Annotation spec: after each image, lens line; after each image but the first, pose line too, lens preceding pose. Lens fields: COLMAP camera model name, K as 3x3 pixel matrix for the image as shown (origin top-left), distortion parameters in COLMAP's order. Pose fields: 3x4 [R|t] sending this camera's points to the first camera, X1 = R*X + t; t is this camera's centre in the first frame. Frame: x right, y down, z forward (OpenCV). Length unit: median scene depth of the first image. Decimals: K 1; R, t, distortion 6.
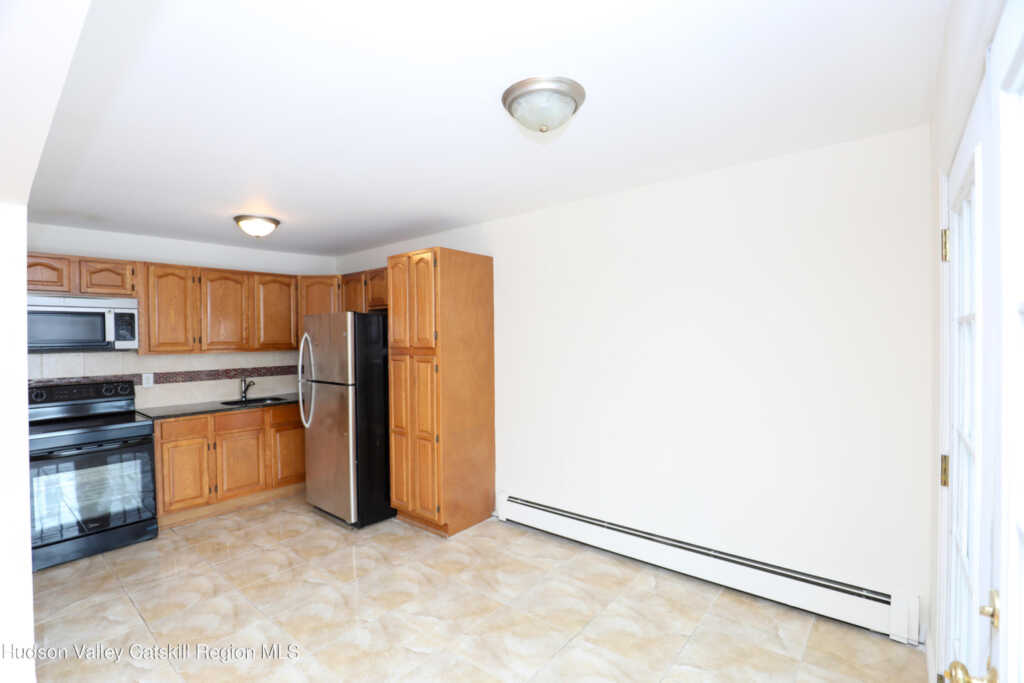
lens RADIAL K [[466.8, 0, 512.2], [0, 466.8, 339.8], [0, 0, 1]] dist [-0.042034, 0.006260]
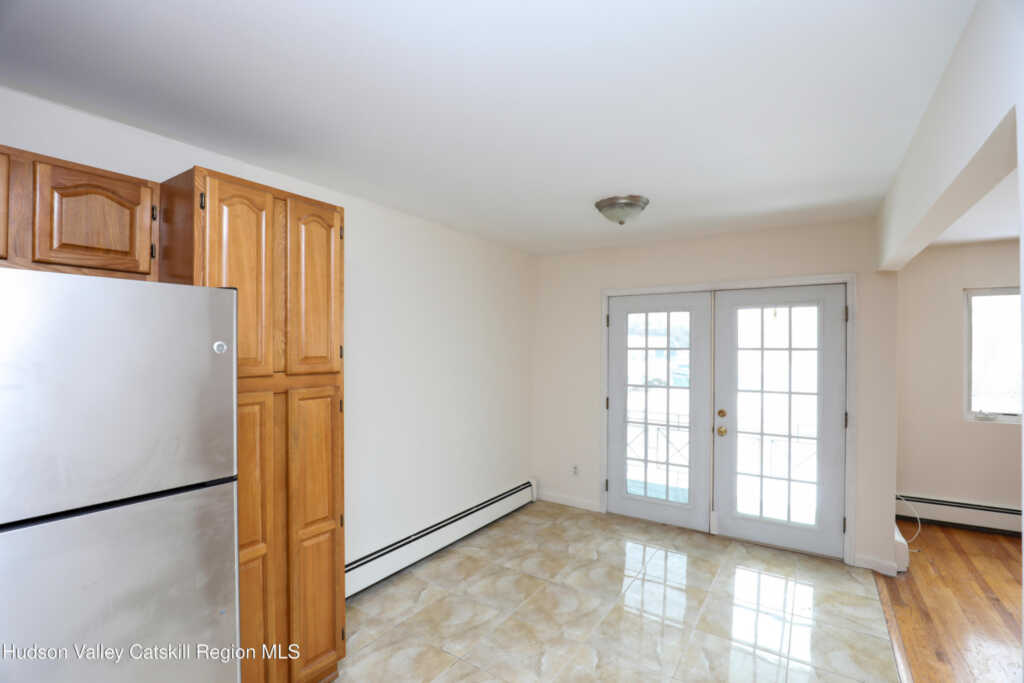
lens RADIAL K [[466.8, 0, 506.1], [0, 466.8, 346.6], [0, 0, 1]] dist [-0.042034, 0.006260]
pose [[-0.103832, 0.015284, 0.994477, -0.727022], [0.007409, 0.999866, -0.014593, -0.004351], [-0.994567, 0.005853, -0.103931, 0.779392]]
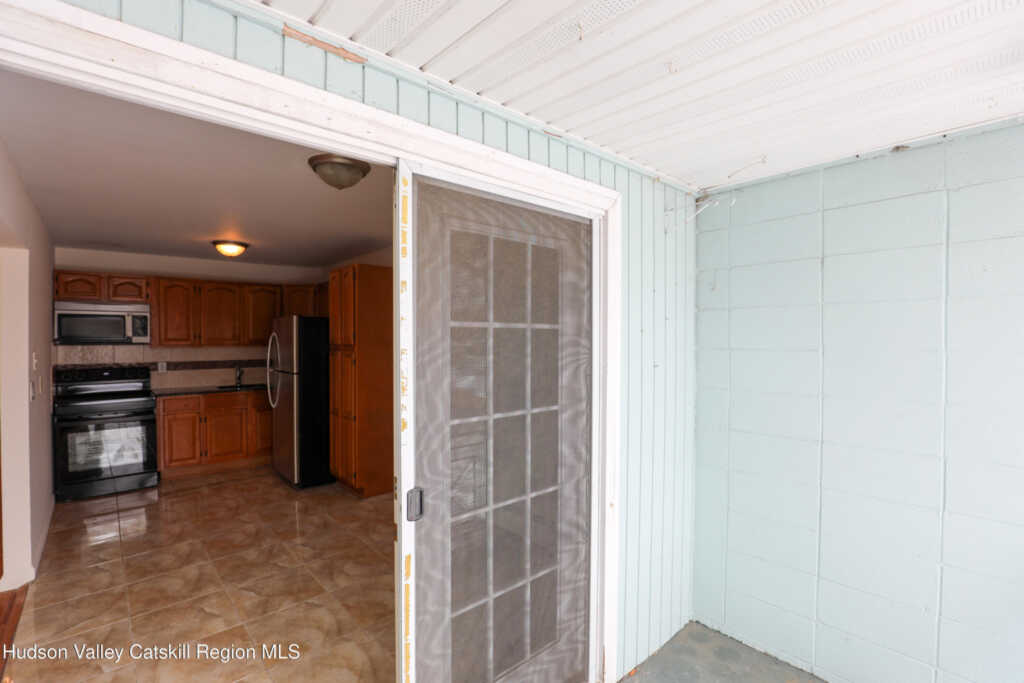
lens RADIAL K [[466.8, 0, 509.4], [0, 466.8, 340.1], [0, 0, 1]] dist [-0.042034, 0.006260]
pose [[0.989669, 0.012467, -0.142829, 0.390865], [-0.012672, 0.999920, -0.000528, -0.000253], [0.142811, 0.002332, 0.989747, -0.154094]]
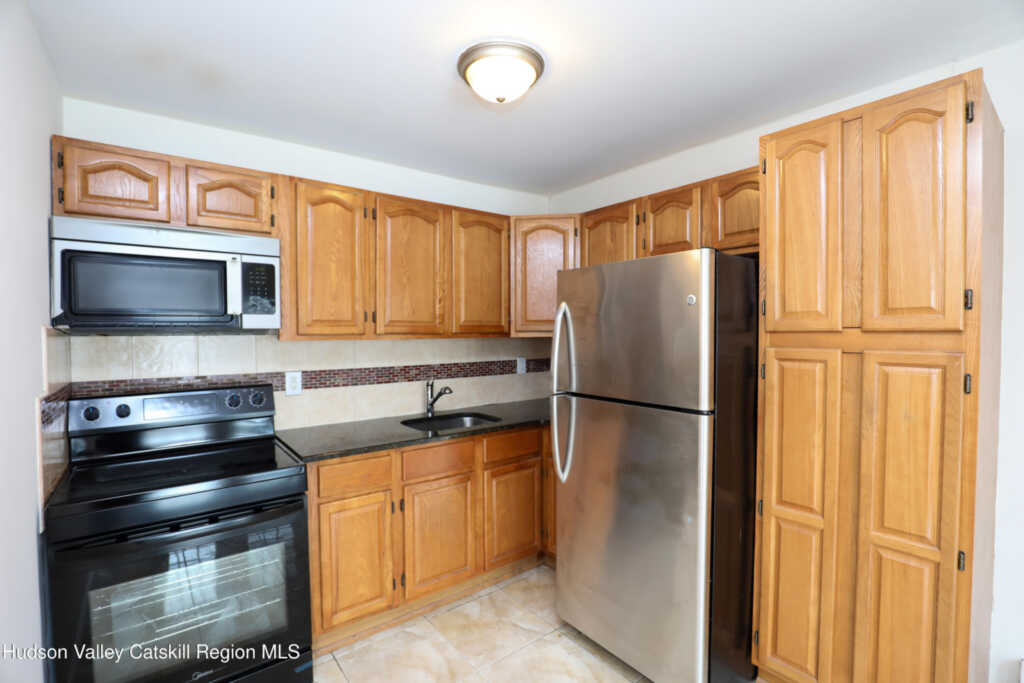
lens RADIAL K [[466.8, 0, 511.2], [0, 466.8, 340.9], [0, 0, 1]] dist [-0.042034, 0.006260]
pose [[0.975534, 0.013766, -0.219416, -0.418527], [-0.010264, 0.999801, 0.017092, 0.021556], [0.219608, -0.014422, 0.975482, 0.505860]]
